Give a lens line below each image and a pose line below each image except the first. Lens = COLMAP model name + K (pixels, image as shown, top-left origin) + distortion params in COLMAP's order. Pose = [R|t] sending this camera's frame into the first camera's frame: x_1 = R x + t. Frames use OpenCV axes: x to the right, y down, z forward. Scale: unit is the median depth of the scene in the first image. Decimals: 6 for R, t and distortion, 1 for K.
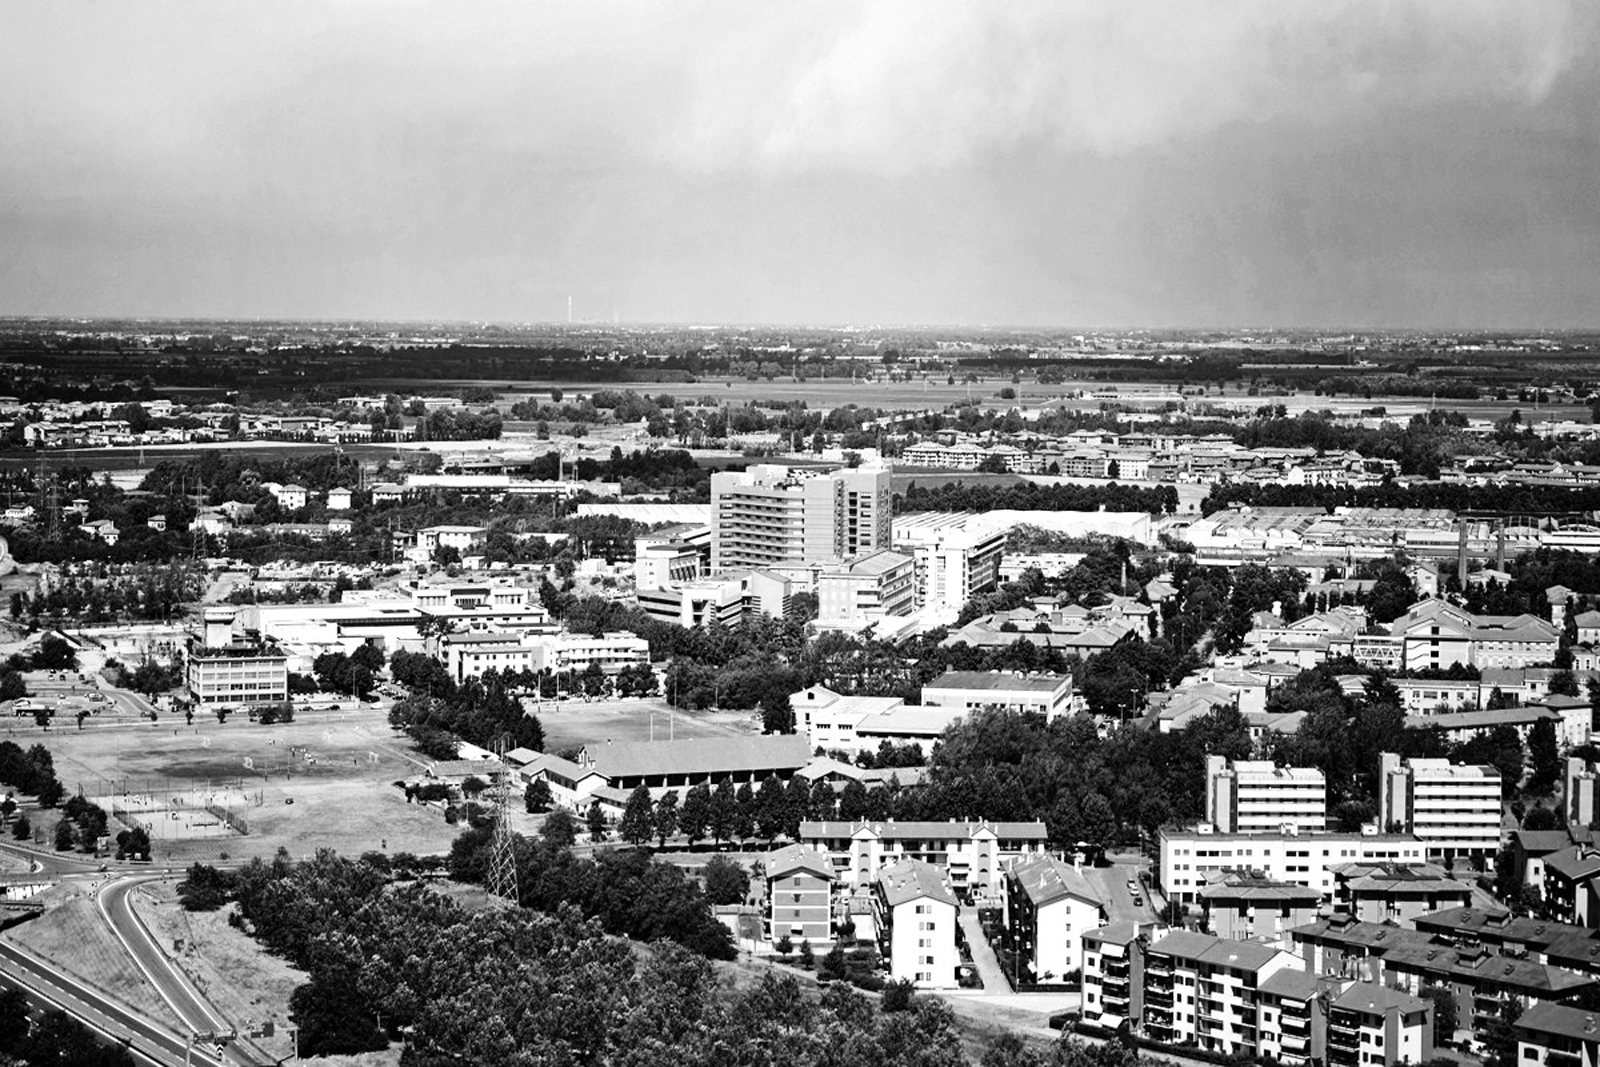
lens RADIAL K [[3561.7, 0, 800.4], [0, 3561.7, 534.9], [0, 0, 1]] dist [0.230312, 0.000000]
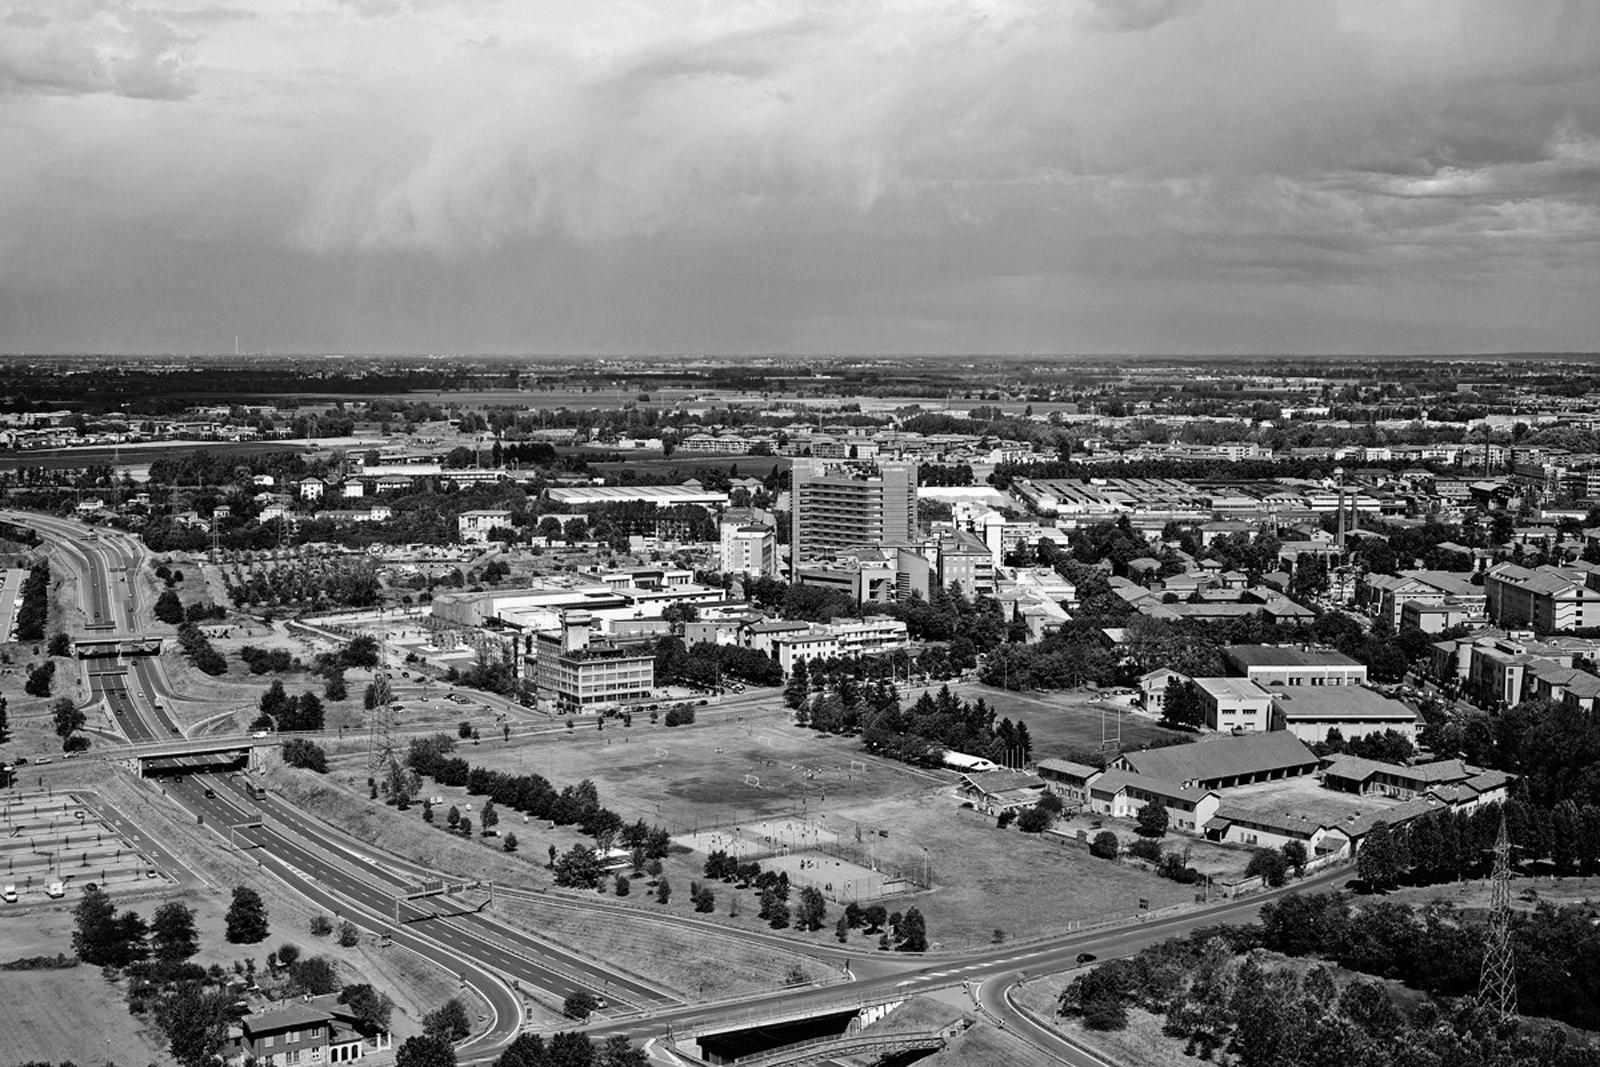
lens RADIAL K [[2122.2, 0, 799.4], [0, 2122.2, 532.8], [0, 0, 1]] dist [-0.026734, 0.000000]
pose [[0.971210, -0.025948, 0.236808, -0.196750], [0.020133, 0.999434, 0.026942, -0.014585], [-0.237373, -0.021399, 0.971183, 0.301598]]
